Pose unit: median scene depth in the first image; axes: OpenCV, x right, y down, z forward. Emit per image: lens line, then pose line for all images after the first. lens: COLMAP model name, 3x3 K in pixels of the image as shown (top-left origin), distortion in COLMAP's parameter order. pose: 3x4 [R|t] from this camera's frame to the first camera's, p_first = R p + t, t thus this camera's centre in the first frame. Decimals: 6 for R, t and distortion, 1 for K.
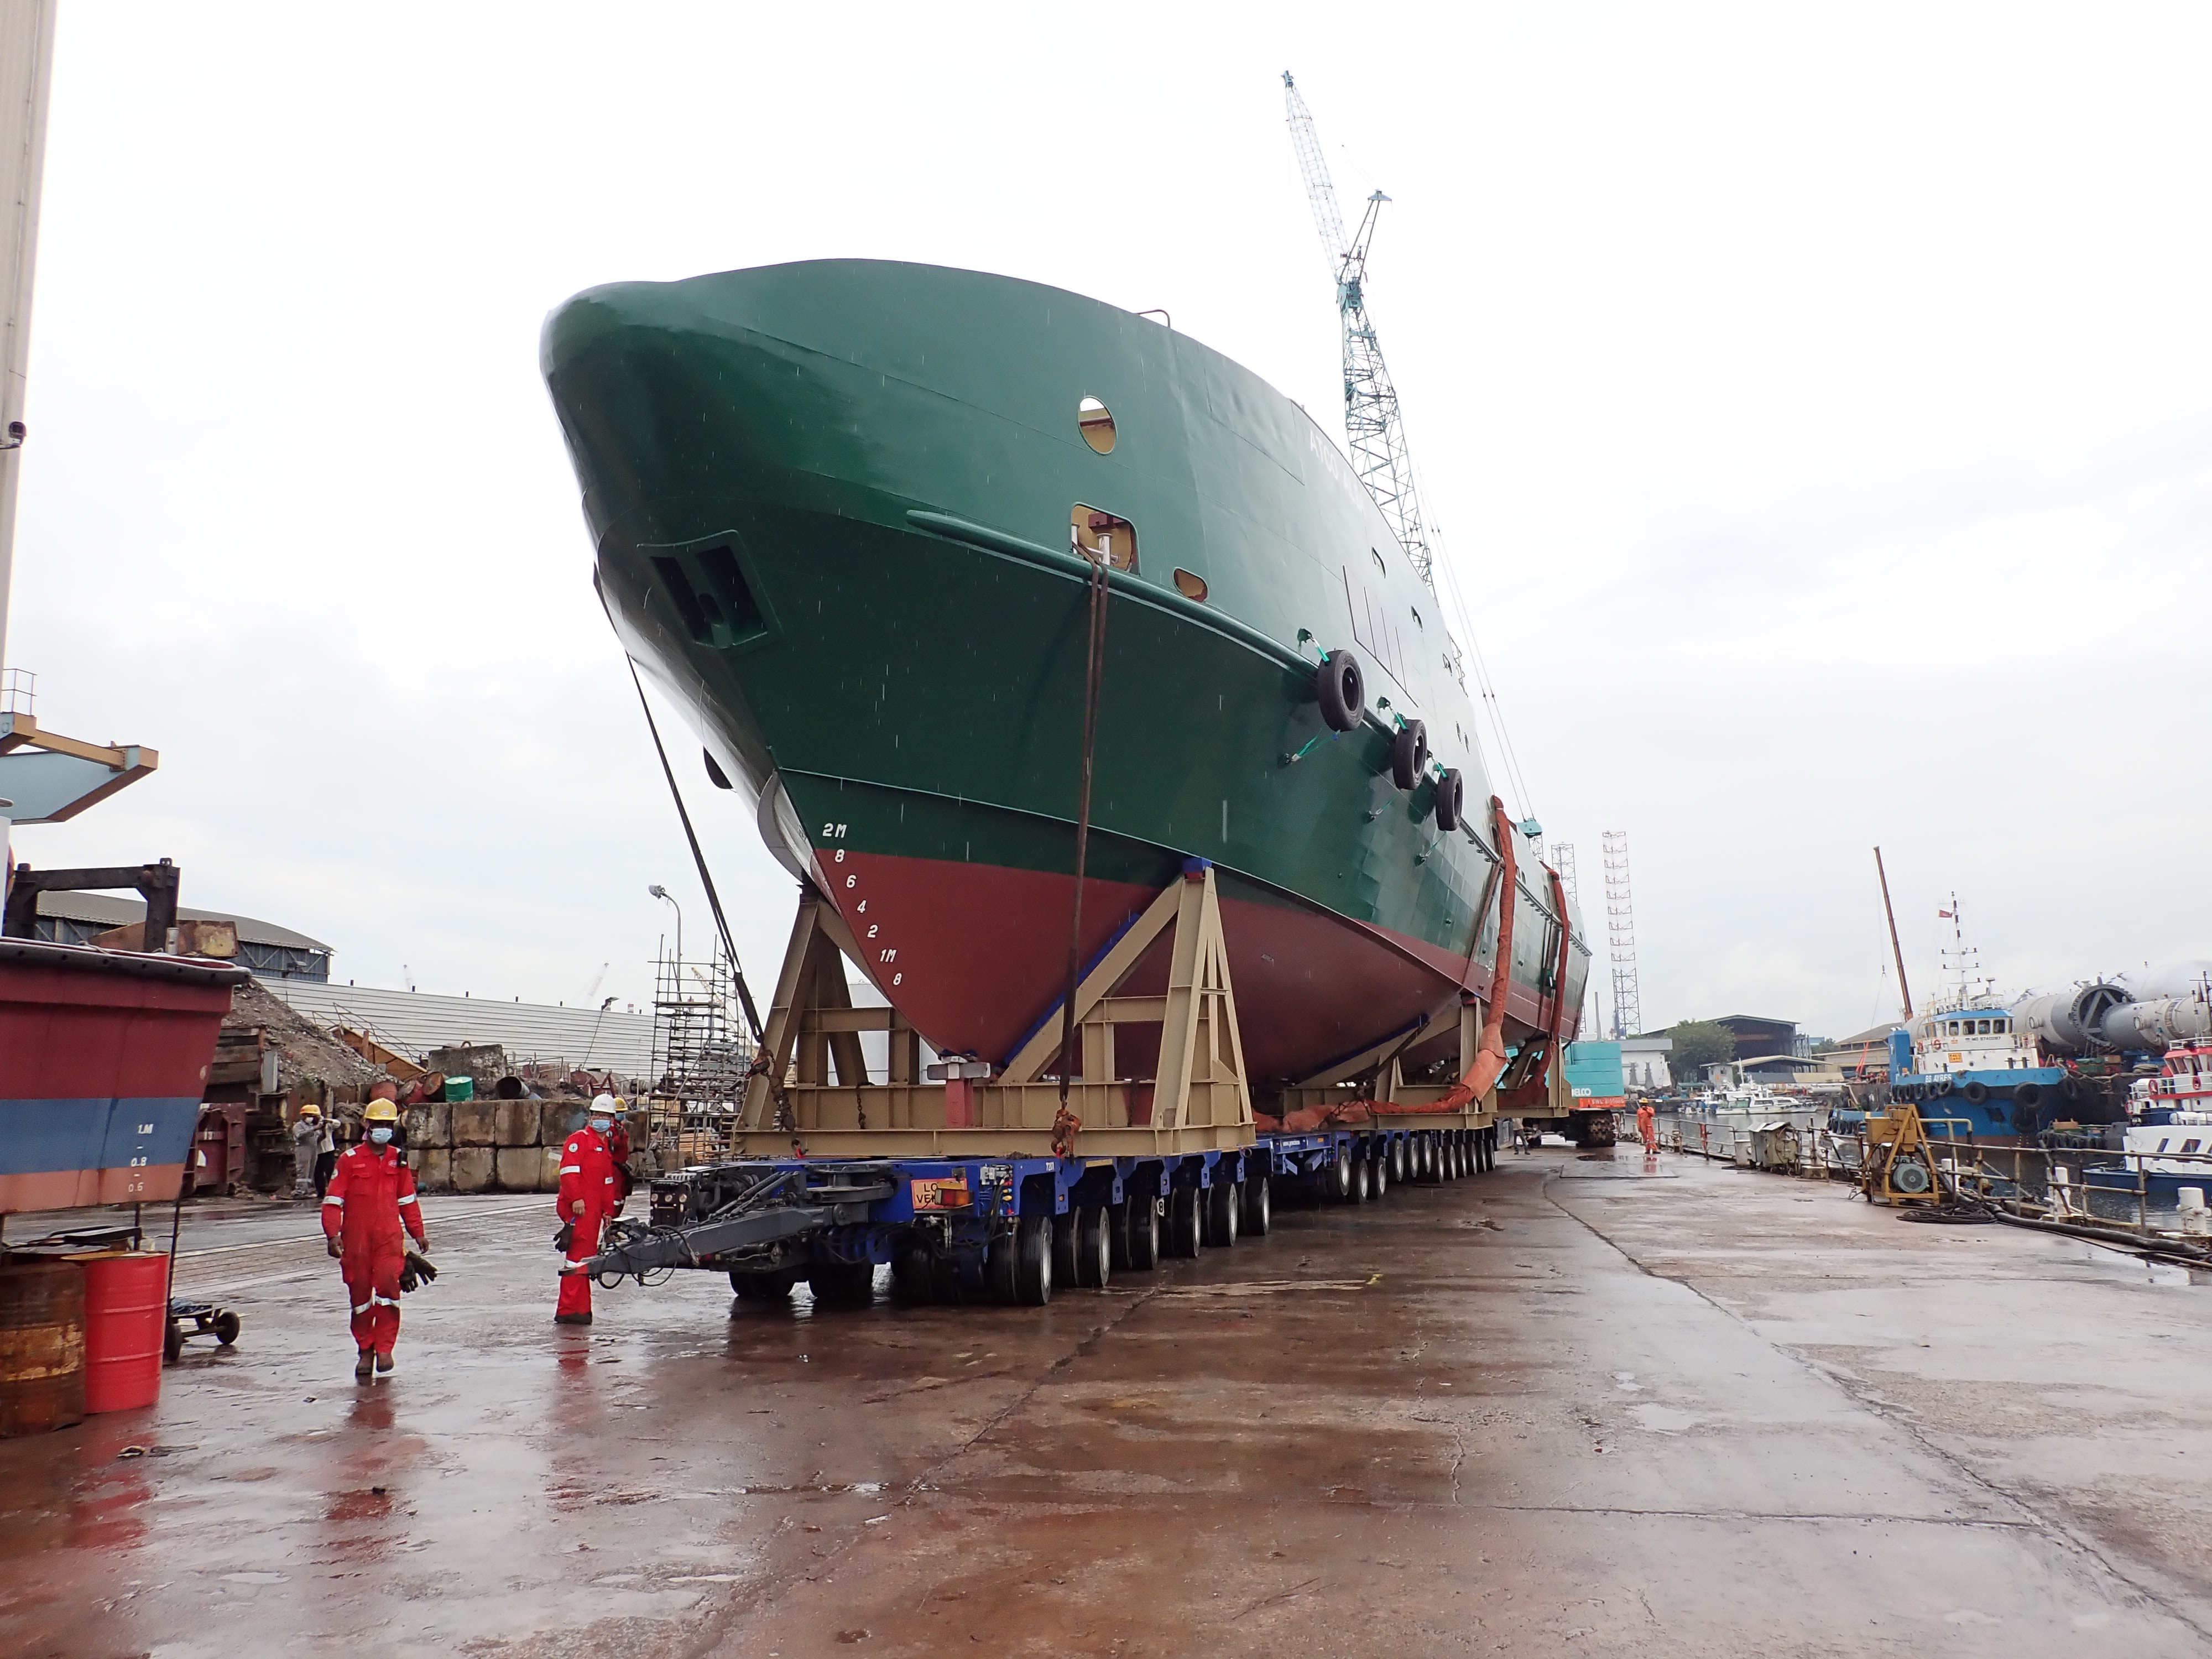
lens RADIAL K [[1632.3, 0, 1110.5], [0, 1632.3, 829.4], [0, 0, 1]] dist [0.013371, 0.002110]
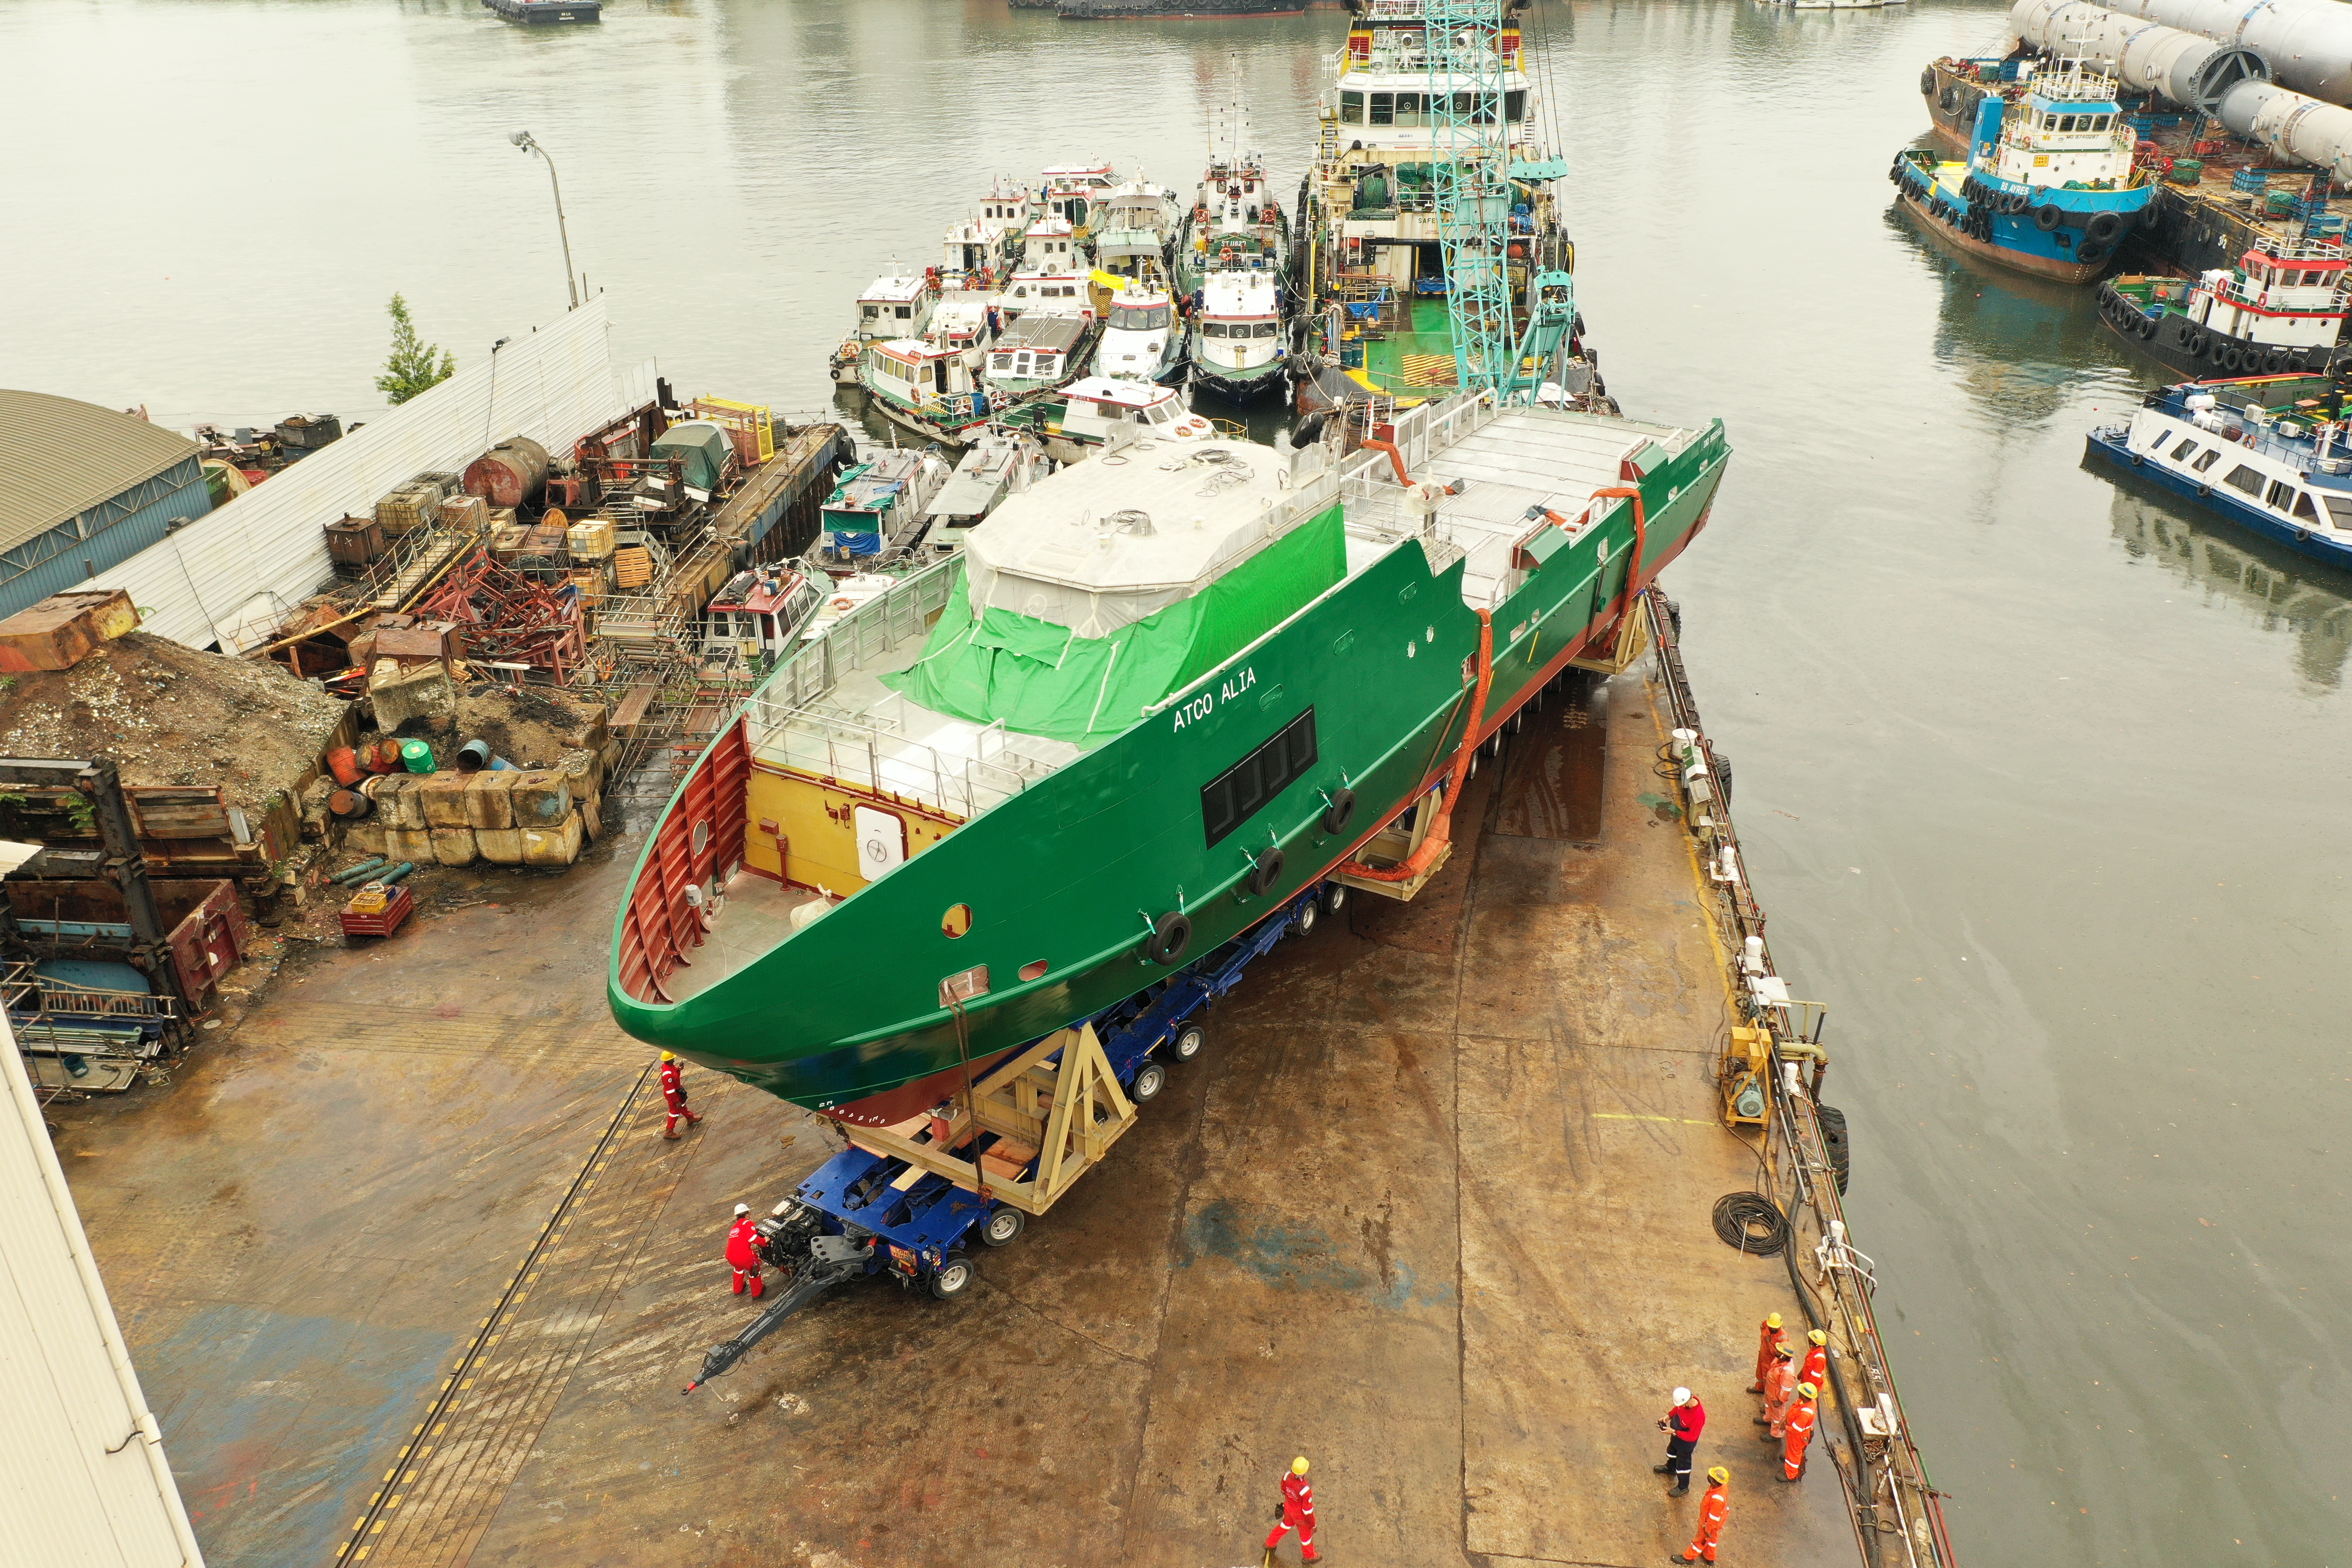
lens RADIAL K [[1867.0, 0, 1170.4], [0, 1867.0, 783.3], [0, 0, 1]] dist [0.008713, -0.003845]
pose [[0.998884, -0.018193, 0.043579, 0.006822], [-0.010215, 0.817723, 0.575521, -0.500242], [-0.046106, -0.575324, 0.816625, 0.049331]]
